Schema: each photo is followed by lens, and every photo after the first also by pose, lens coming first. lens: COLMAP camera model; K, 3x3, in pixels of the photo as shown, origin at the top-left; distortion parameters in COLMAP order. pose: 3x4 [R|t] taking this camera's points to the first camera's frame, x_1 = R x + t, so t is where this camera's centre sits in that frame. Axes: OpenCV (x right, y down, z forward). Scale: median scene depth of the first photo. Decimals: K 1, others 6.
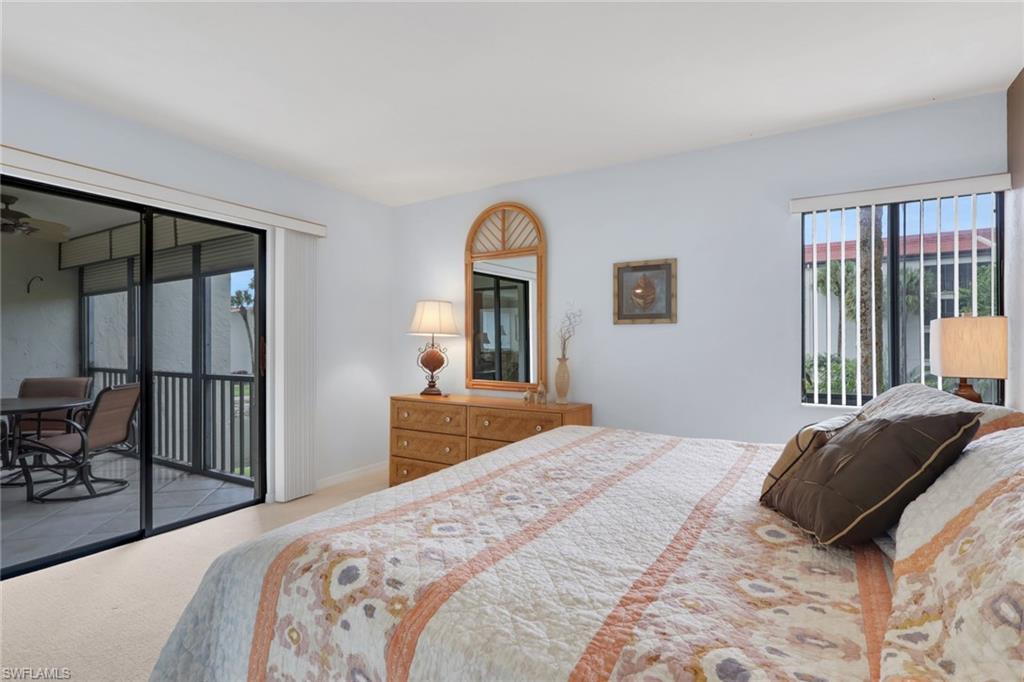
lens RADIAL K [[491.9, 0, 509.6], [0, 491.9, 345.0], [0, 0, 1]] dist [-0.000506, -0.000269]
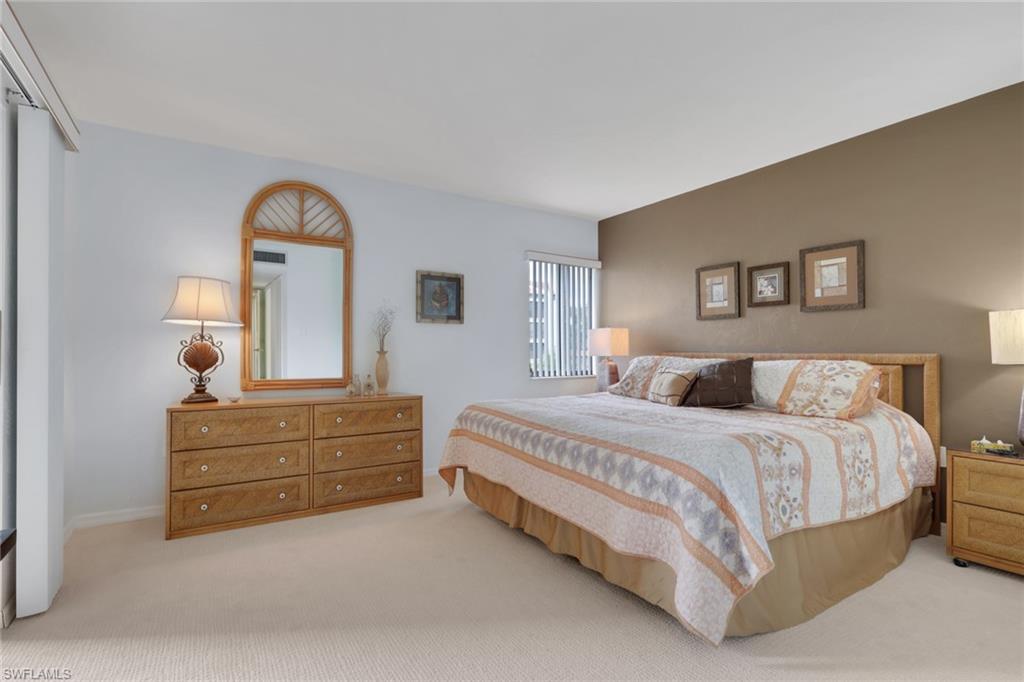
lens RADIAL K [[491.9, 0, 509.6], [0, 491.9, 345.0], [0, 0, 1]] dist [-0.000506, -0.000269]
pose [[0.446925, 0.009146, 0.894525, -0.673109], [-0.001497, 0.999954, -0.009476, 0.020959], [-0.894570, 0.002896, 0.446918, 0.256690]]
